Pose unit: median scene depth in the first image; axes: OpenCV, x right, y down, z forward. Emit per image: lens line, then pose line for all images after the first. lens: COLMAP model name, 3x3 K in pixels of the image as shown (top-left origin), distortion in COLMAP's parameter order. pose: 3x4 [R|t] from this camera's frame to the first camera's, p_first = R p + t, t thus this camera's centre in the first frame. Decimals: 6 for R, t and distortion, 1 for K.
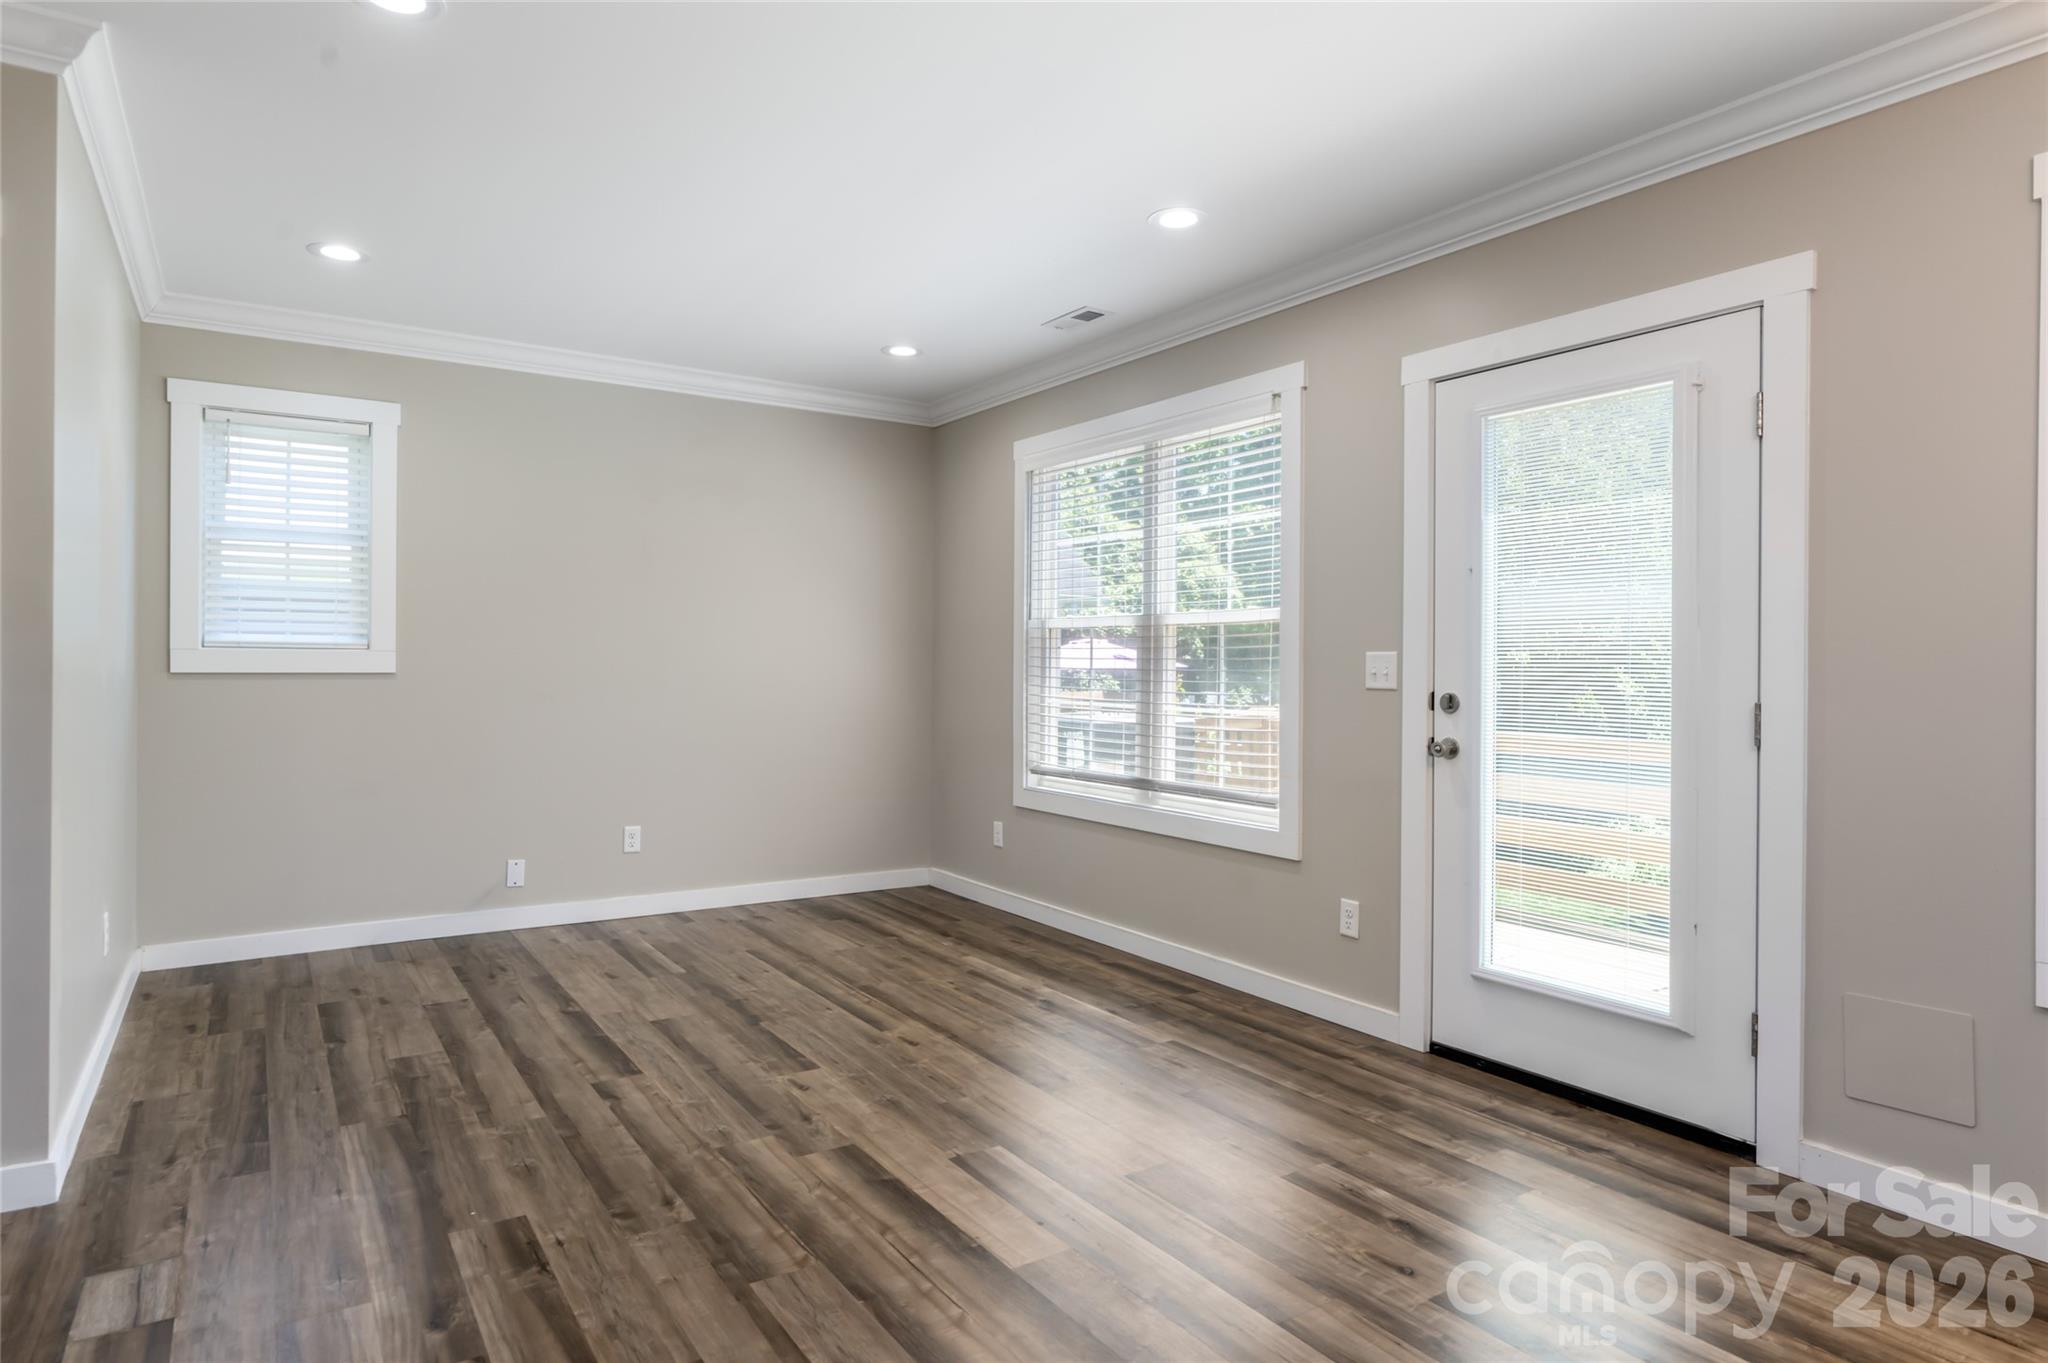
lens RADIAL K [[1153.2, 0, 1014.3], [0, 1153.2, 673.0], [0, 0, 1]] dist [-0.004016, 0.003485]
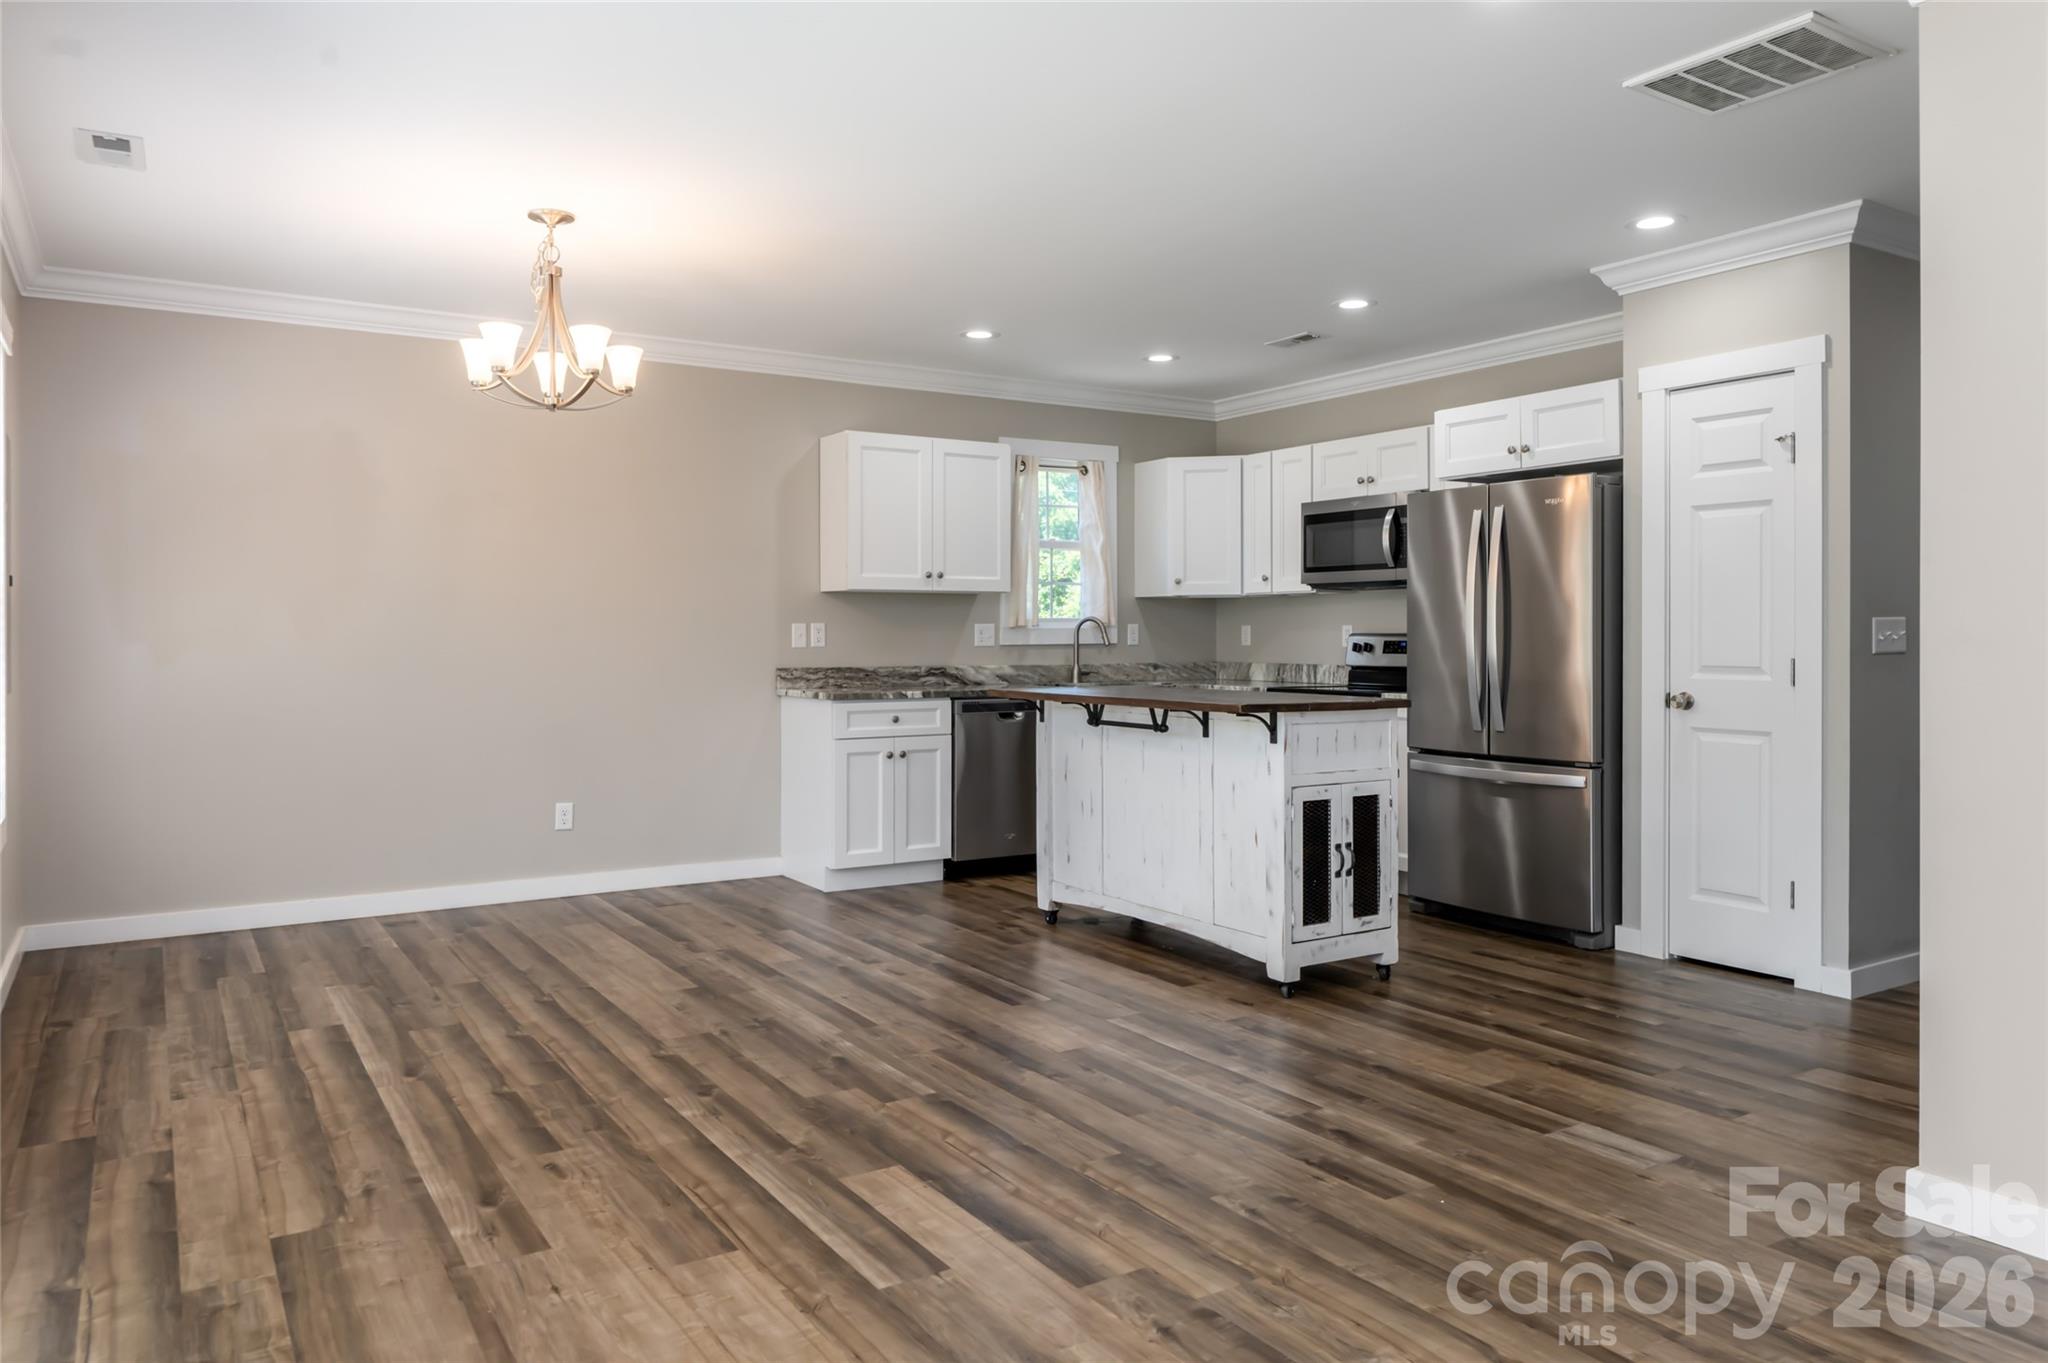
lens RADIAL K [[1400.2, 0, 1097.9], [0, 1400.2, 638.9], [0, 0, 1]] dist [-0.001848, 0.004199]
pose [[-0.999588, -0.006959, -0.027834, -0.113296], [-0.007149, 0.999952, 0.006734, -0.010149], [0.027786, 0.006930, -0.999590, 1.727071]]
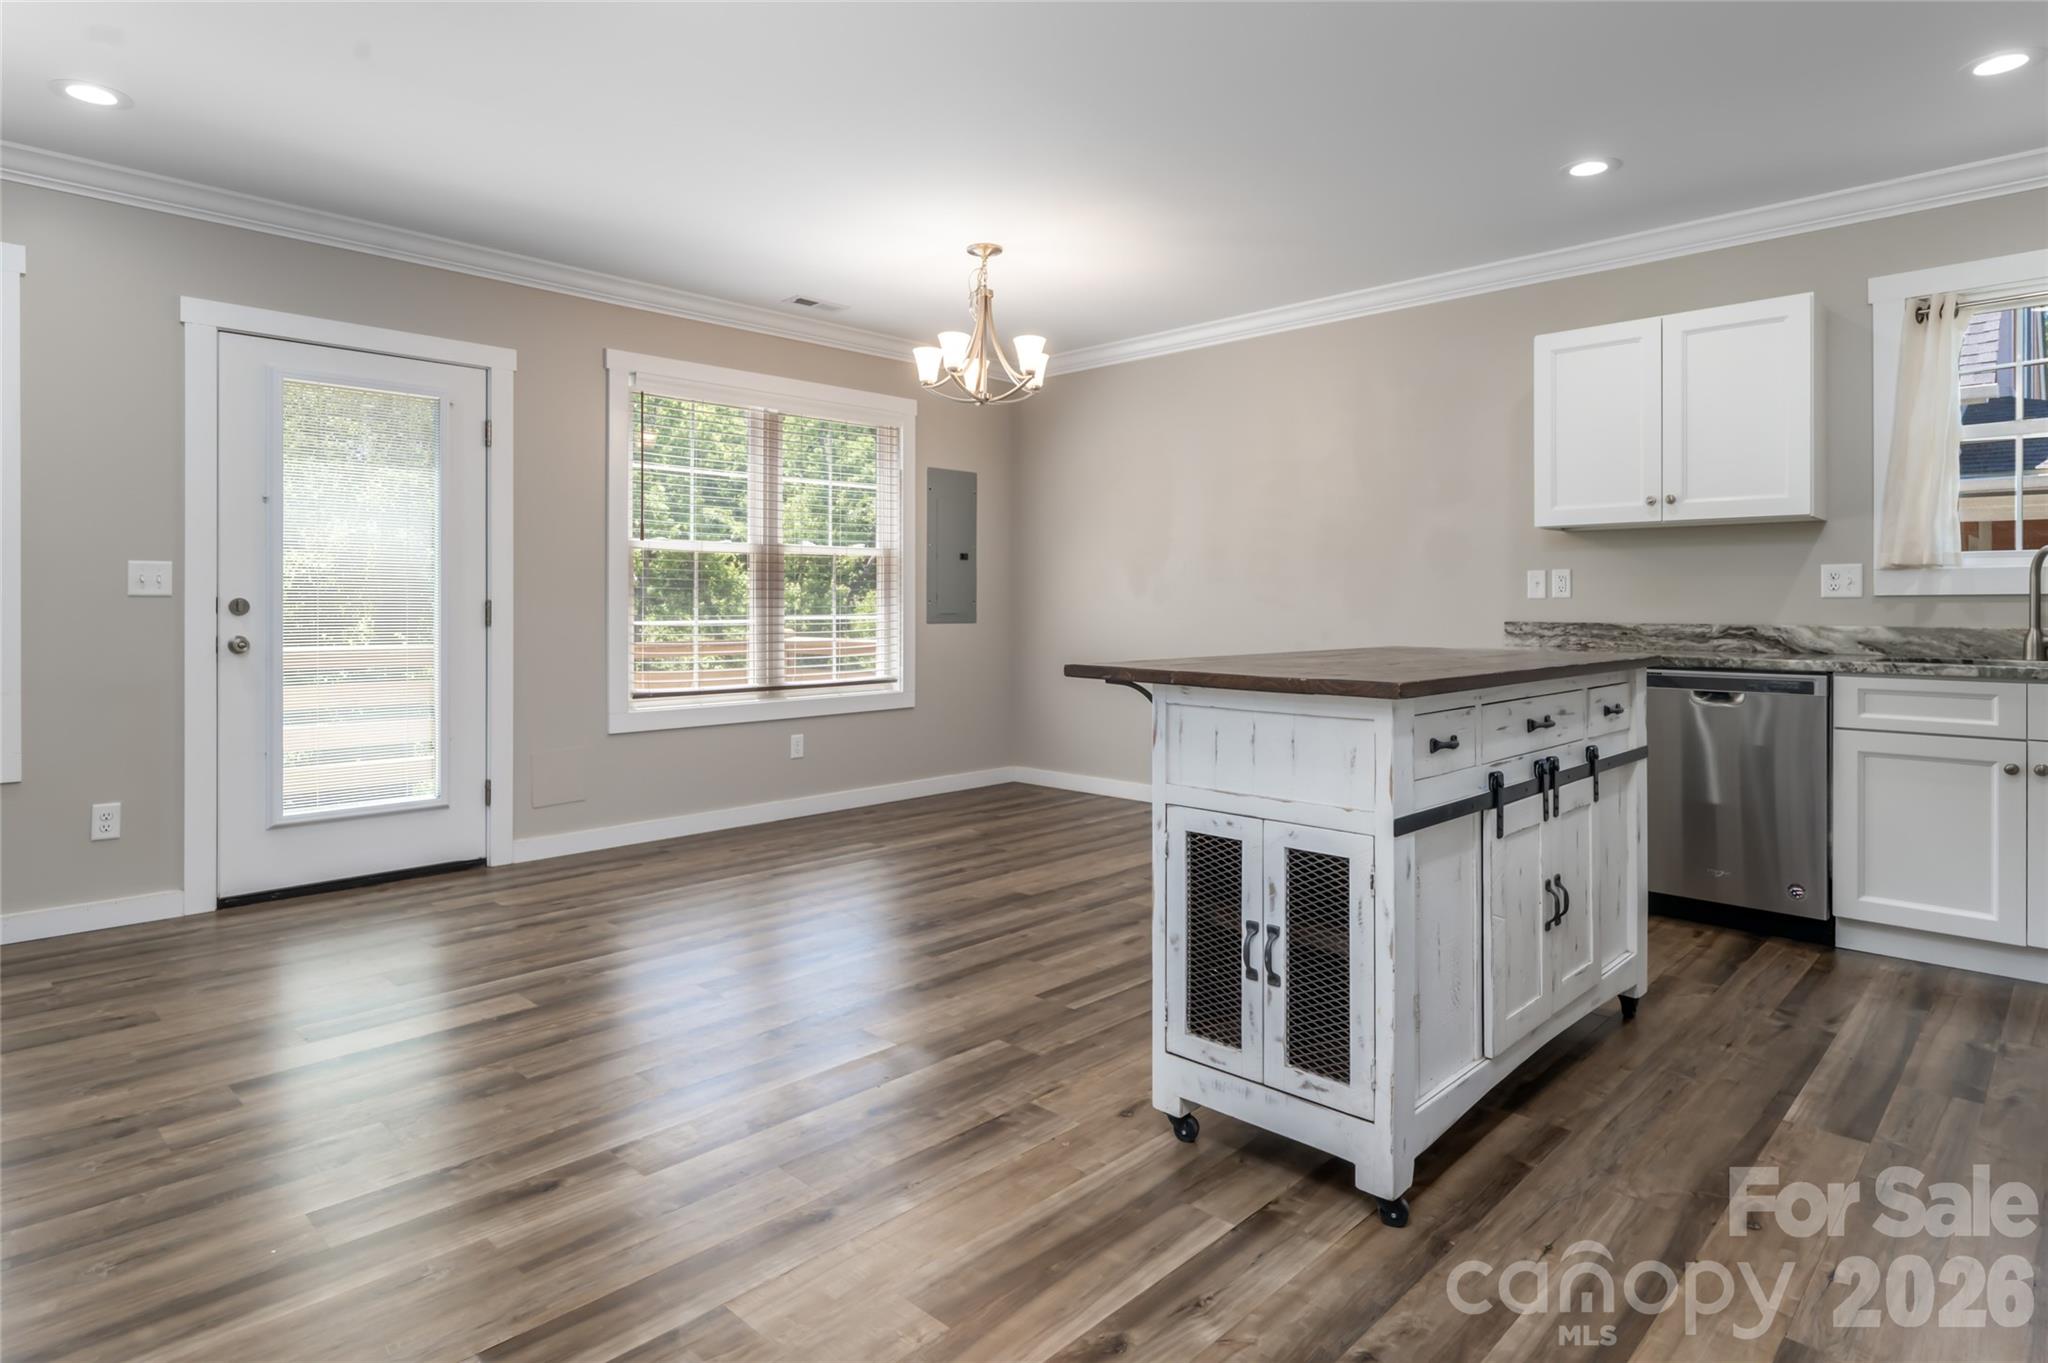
lens RADIAL K [[1153.2, 0, 1013.7], [0, 1153.2, 601.6], [0, 0, 1]] dist [-0.004016, 0.003485]
pose [[-0.218946, -0.005708, 0.975720, -1.070398], [0.000761, 0.999982, 0.006021, 0.016196], [-0.975737, 0.002060, -0.218937, 0.539580]]
